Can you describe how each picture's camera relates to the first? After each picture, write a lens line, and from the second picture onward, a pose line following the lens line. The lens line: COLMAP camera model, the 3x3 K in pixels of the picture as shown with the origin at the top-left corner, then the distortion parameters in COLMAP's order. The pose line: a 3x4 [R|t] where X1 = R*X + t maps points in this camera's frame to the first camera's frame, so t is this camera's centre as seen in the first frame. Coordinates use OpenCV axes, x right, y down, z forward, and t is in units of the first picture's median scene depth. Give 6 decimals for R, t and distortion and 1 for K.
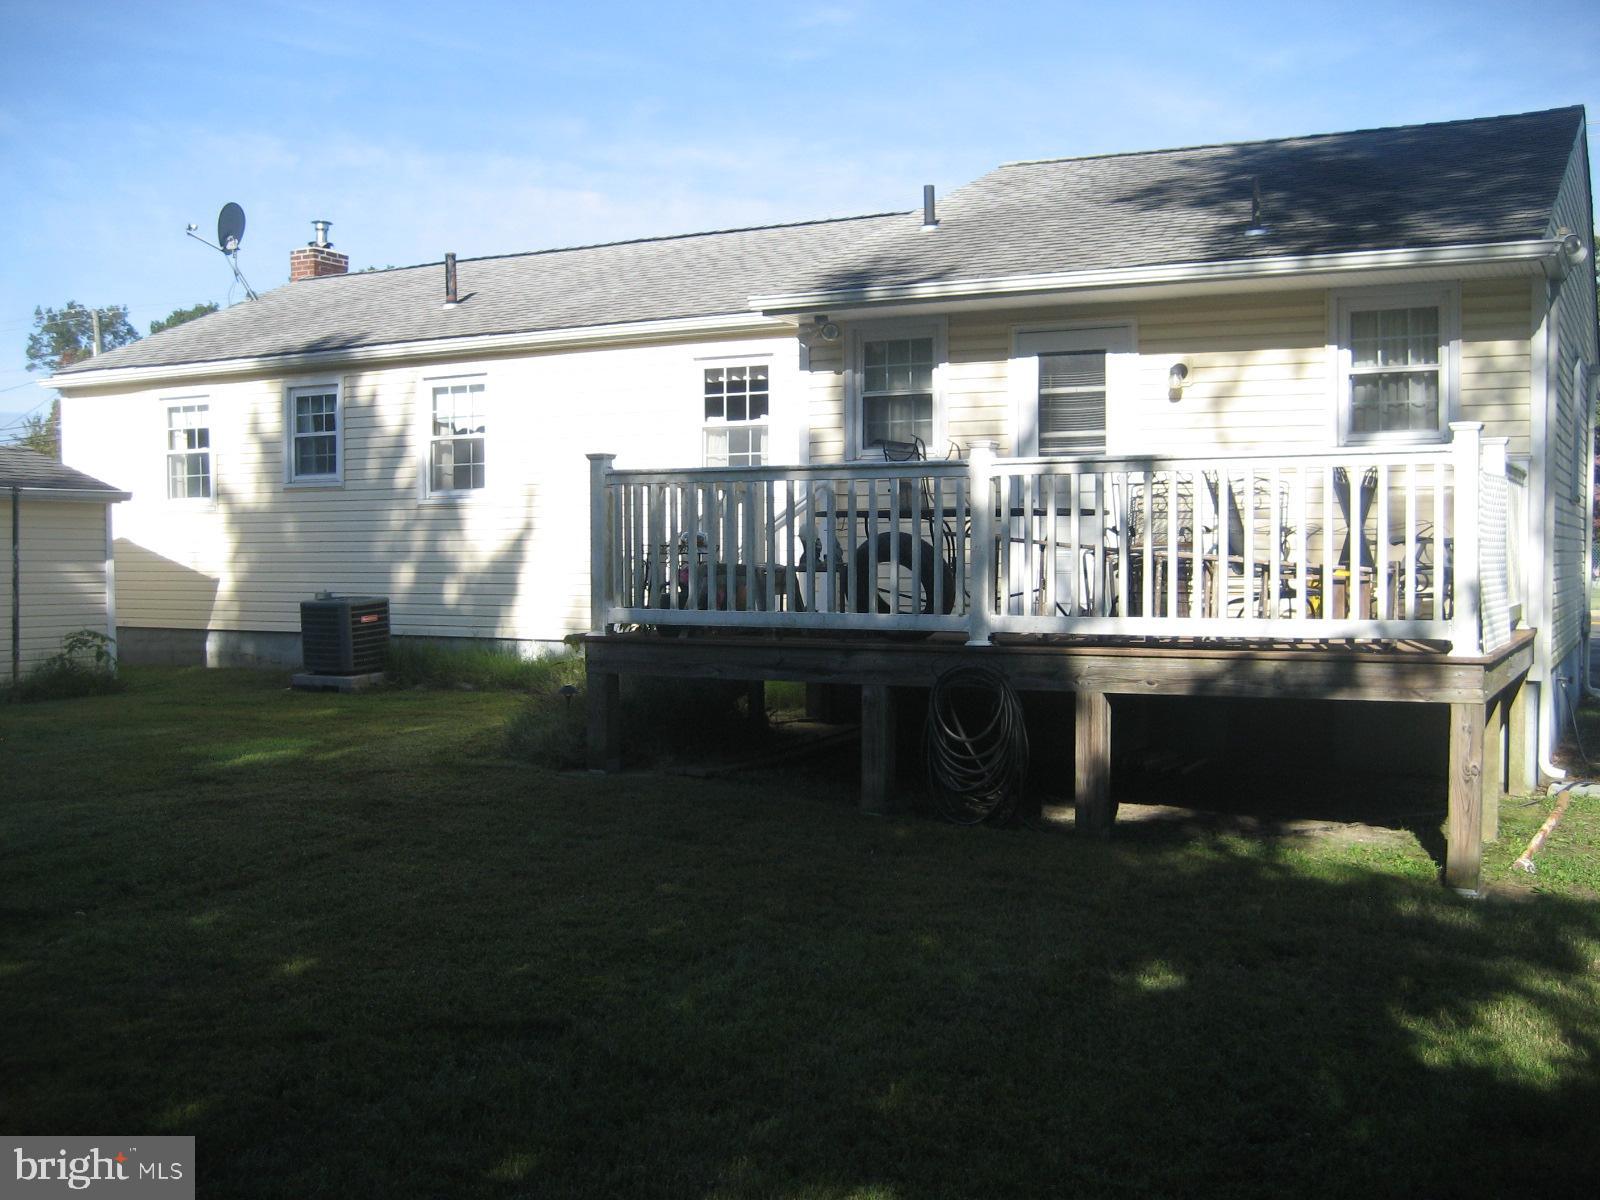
lens RADIAL K [[1675.7, 0, 800.0], [0, 1675.7, 600.0], [0, 0, 1]] dist [-0.142062, 0.194697]
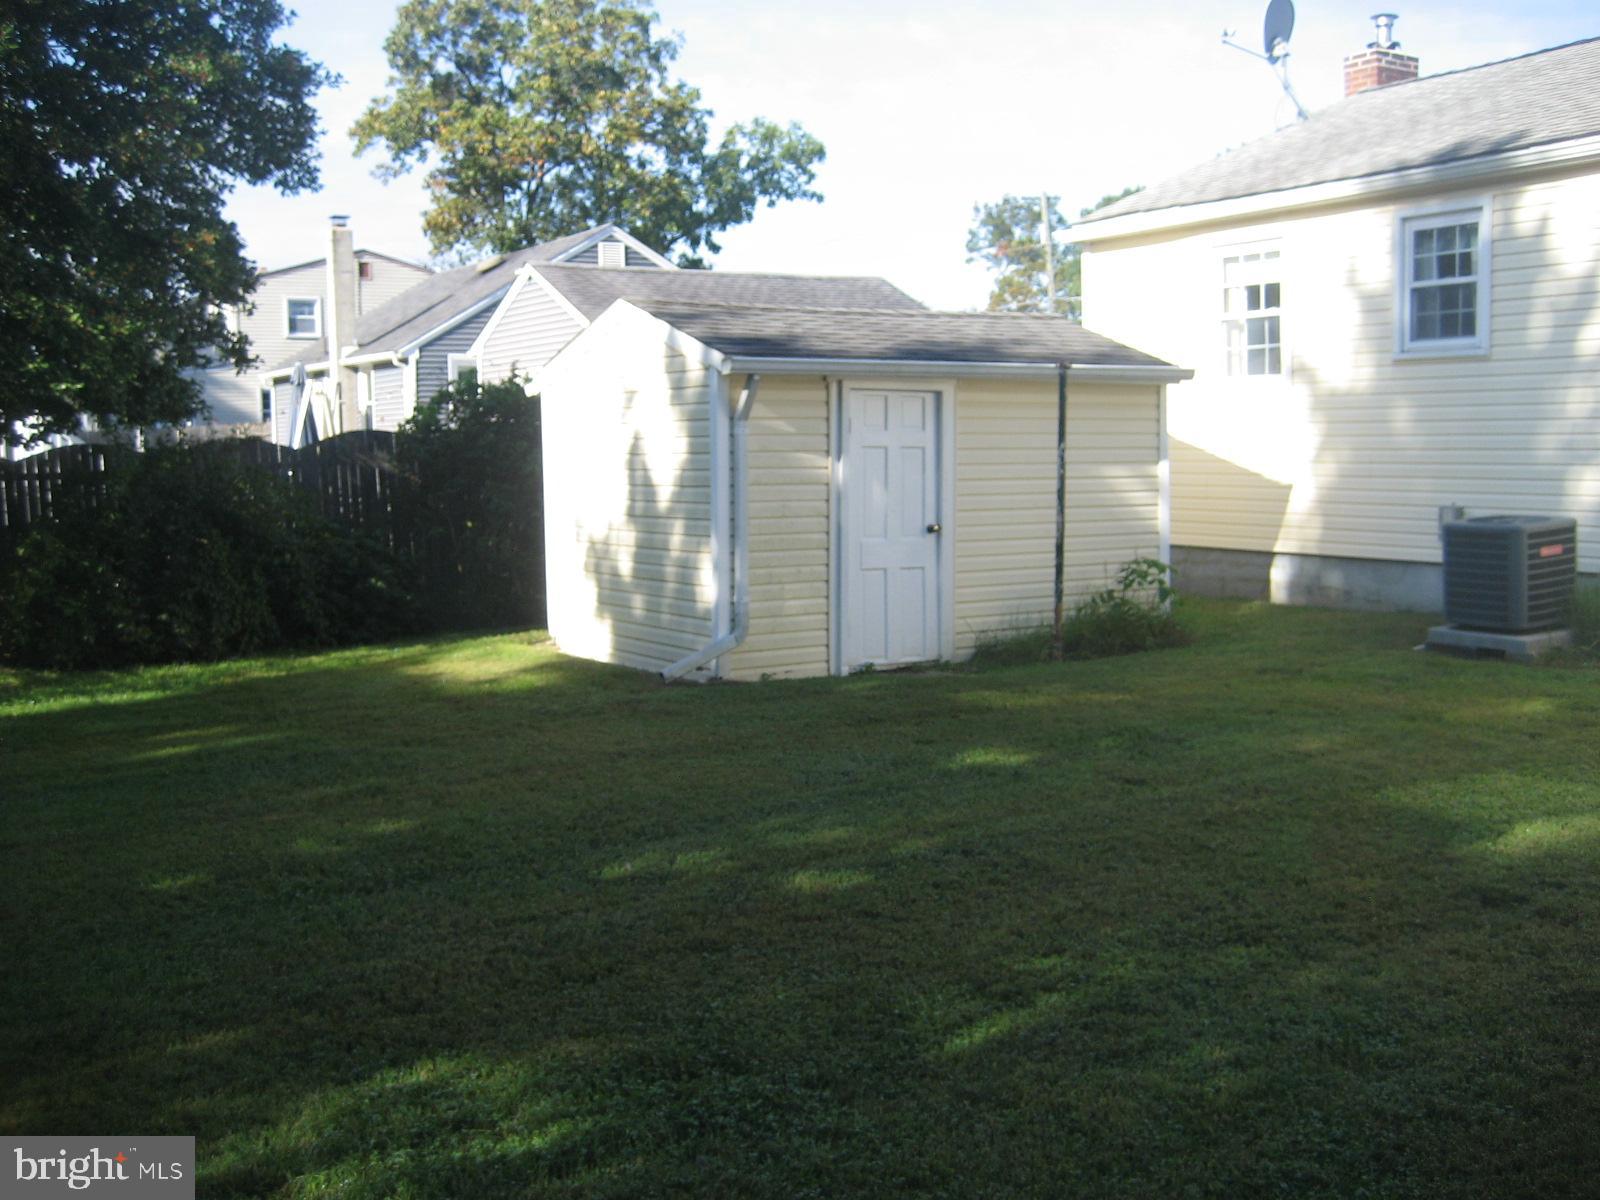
lens RADIAL K [[1675.7, 0, 800.0], [0, 1675.7, 600.0], [0, 0, 1]] dist [-0.142062, 0.194697]
pose [[0.860317, 0.038852, -0.508276, -0.175221], [-0.003357, 0.997502, 0.070565, -0.013986], [0.509748, -0.059002, 0.858298, 0.263086]]
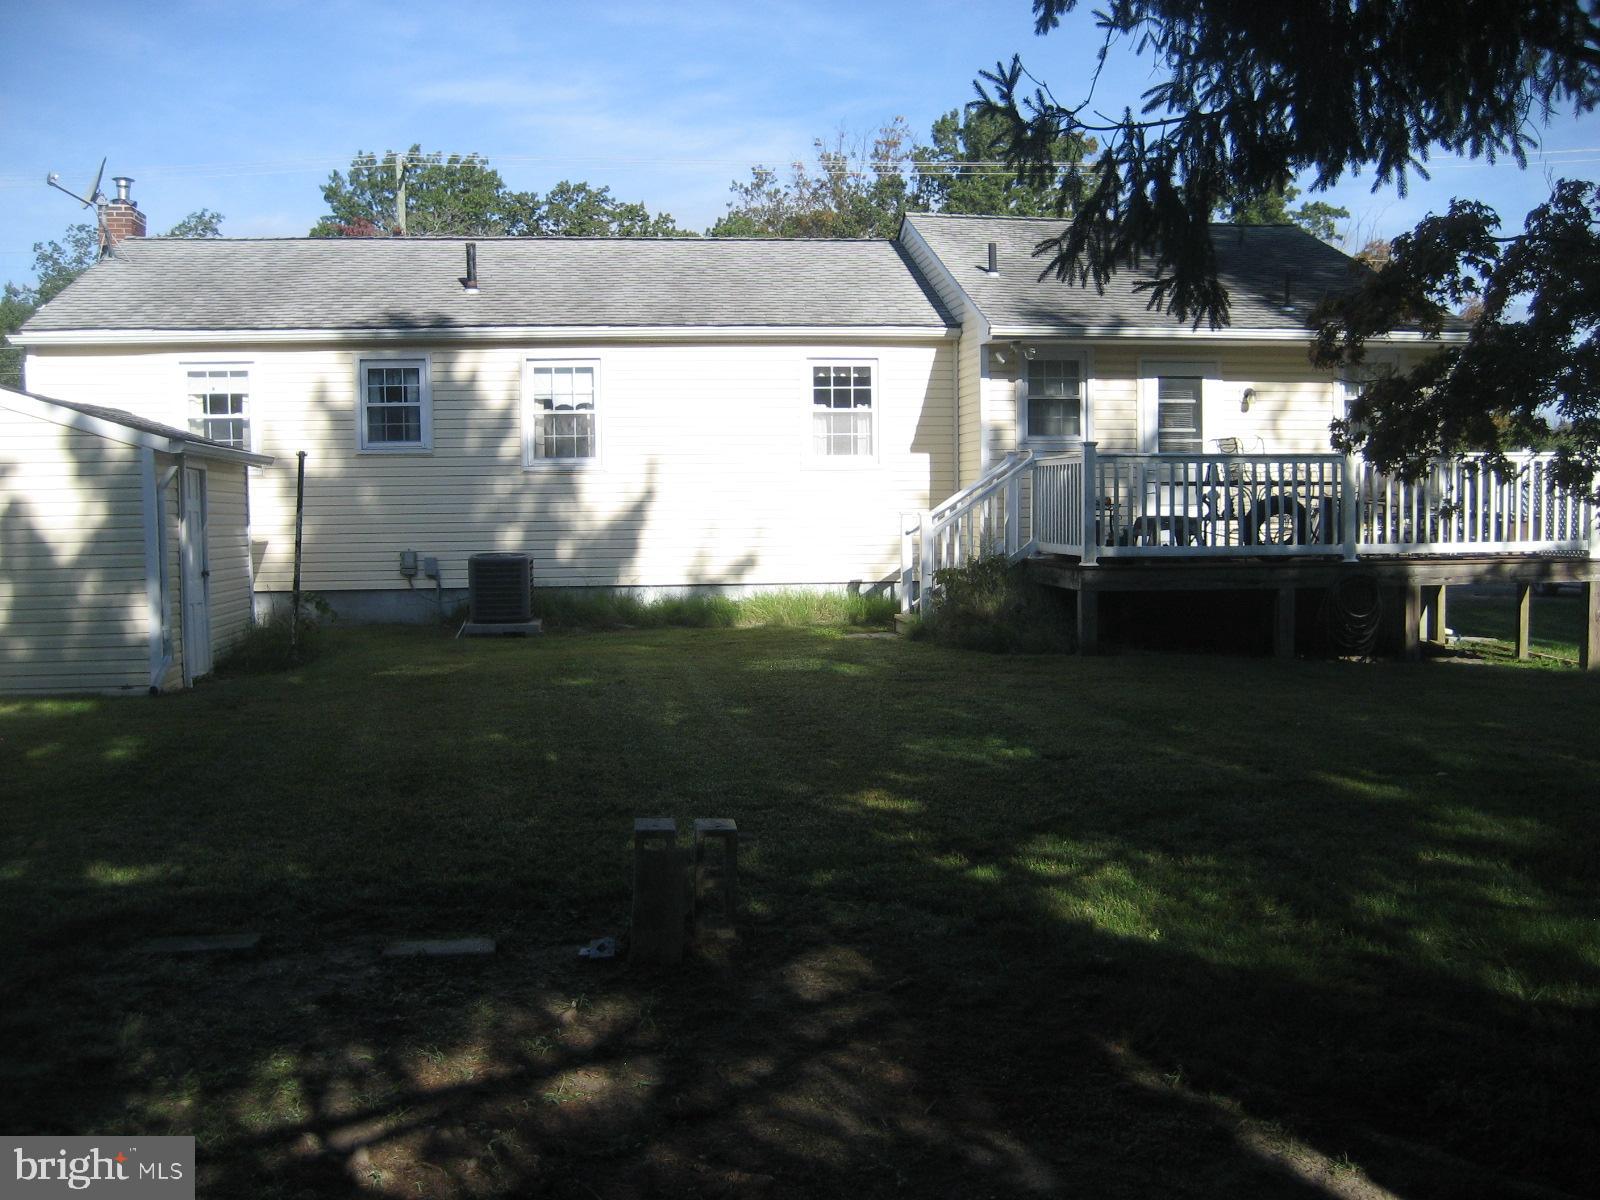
lens RADIAL K [[1675.7, 0, 800.0], [0, 1675.7, 600.0], [0, 0, 1]] dist [-0.142062, 0.194697]
pose [[0.816804, -0.038714, 0.575614, -0.732273], [0.025429, 0.999192, 0.031117, -0.000461], [-0.576354, -0.010779, 0.817129, -0.032008]]
